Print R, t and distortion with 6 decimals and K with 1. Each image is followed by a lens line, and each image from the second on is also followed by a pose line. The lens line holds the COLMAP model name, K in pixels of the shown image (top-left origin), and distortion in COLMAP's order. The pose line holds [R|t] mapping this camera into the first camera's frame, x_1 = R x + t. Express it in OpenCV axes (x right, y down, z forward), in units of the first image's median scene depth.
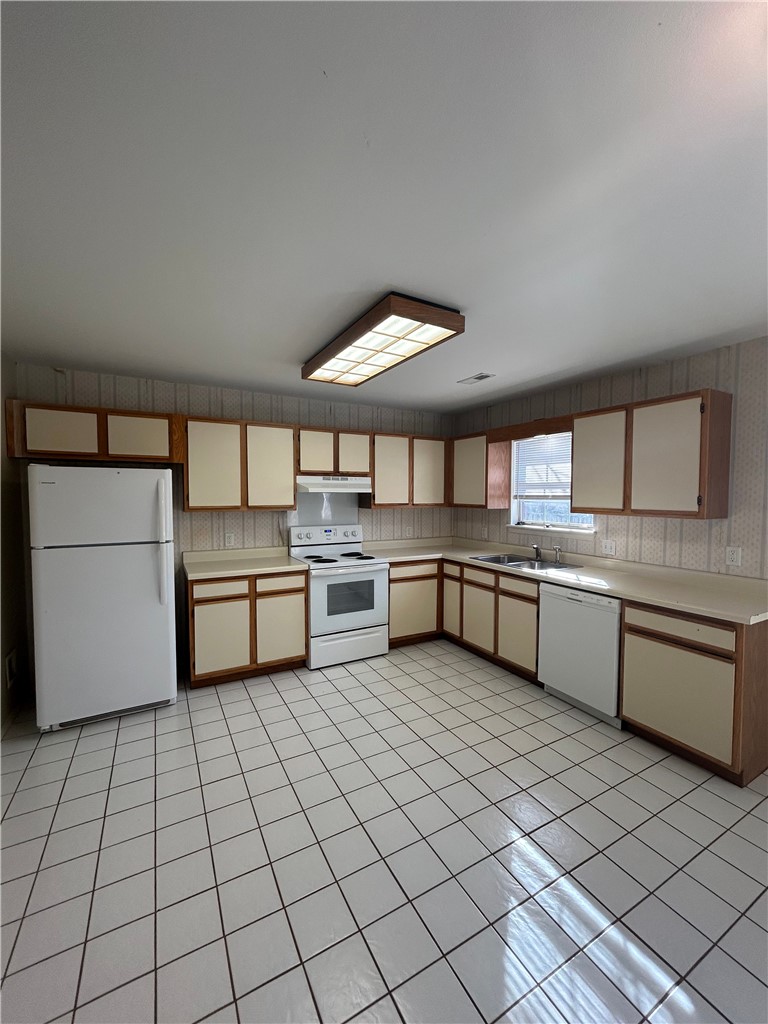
lens RADIAL K [[409.5, 0, 379.2], [0, 409.5, 511.4], [0, 0, 1]] dist [0.000703, 0.000231]
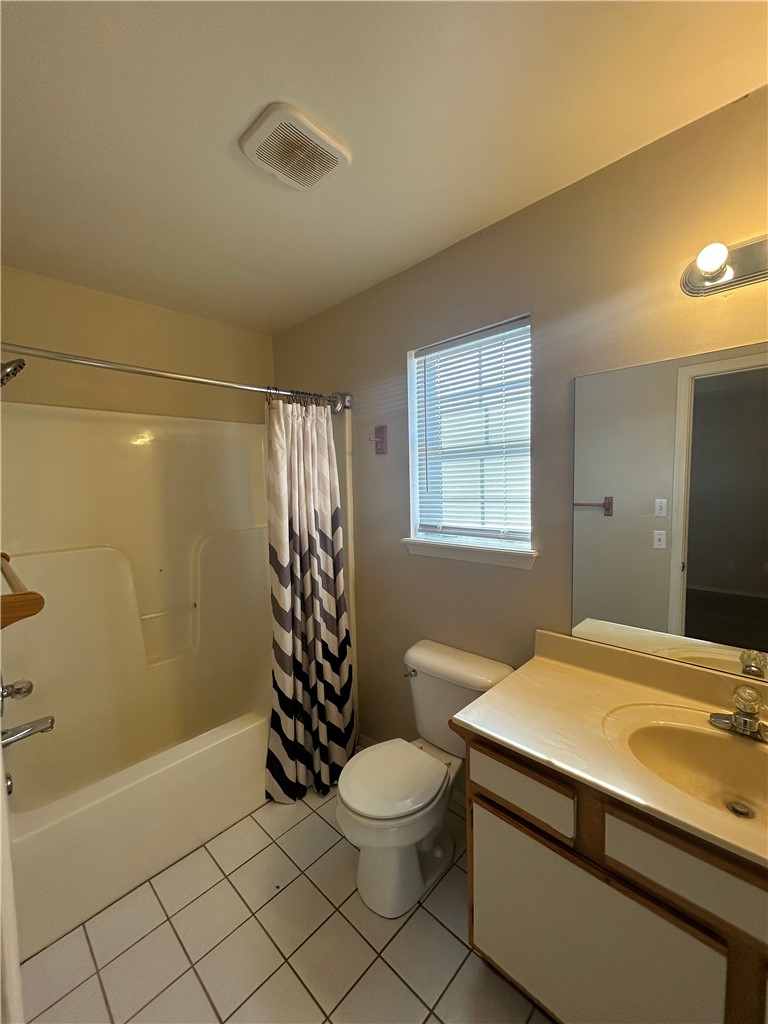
lens RADIAL K [[409.5, 0, 378.5], [0, 409.5, 504.9], [0, 0, 1]] dist [0.000703, 0.000231]
pose [[0.955769, -0.025426, 0.293017, 0.173176], [0.023342, 0.999671, 0.010607, -0.012030], [-0.293191, -0.003299, 0.956048, 0.654059]]
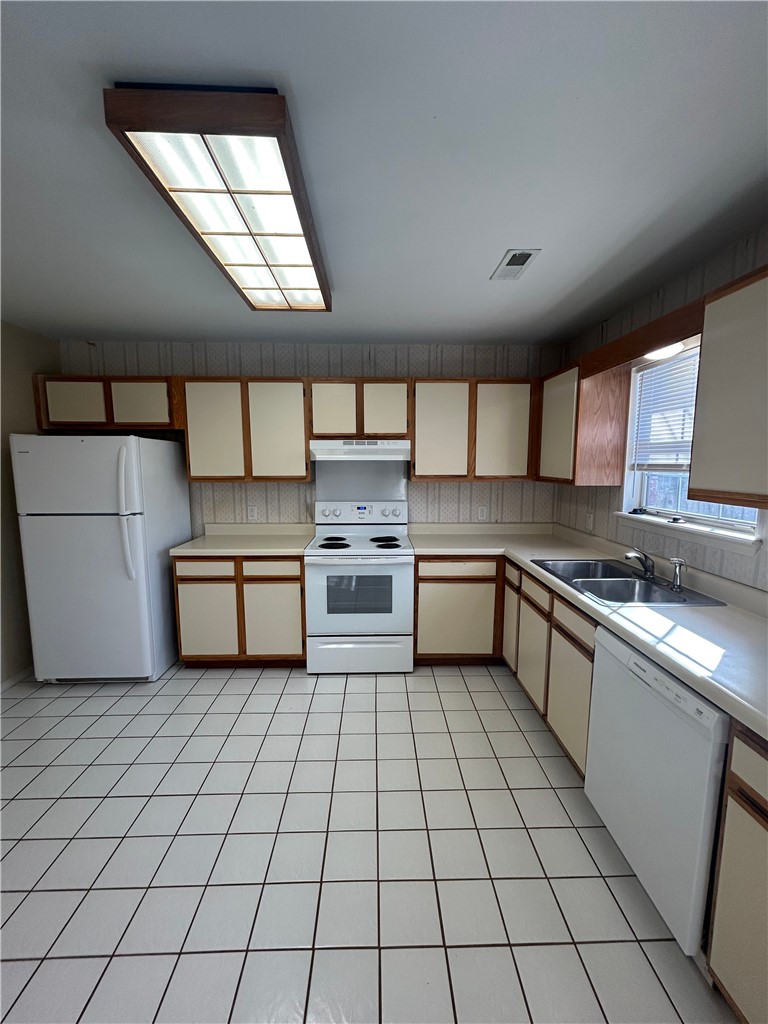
lens RADIAL K [[409.5, 0, 380.8], [0, 409.5, 511.9], [0, 0, 1]] dist [0.000703, 0.000231]
pose [[0.891242, 0.053044, -0.450416, 0.318739], [-0.017375, 0.996401, 0.082963, -0.014913], [0.453196, -0.066114, 0.888956, 0.335986]]
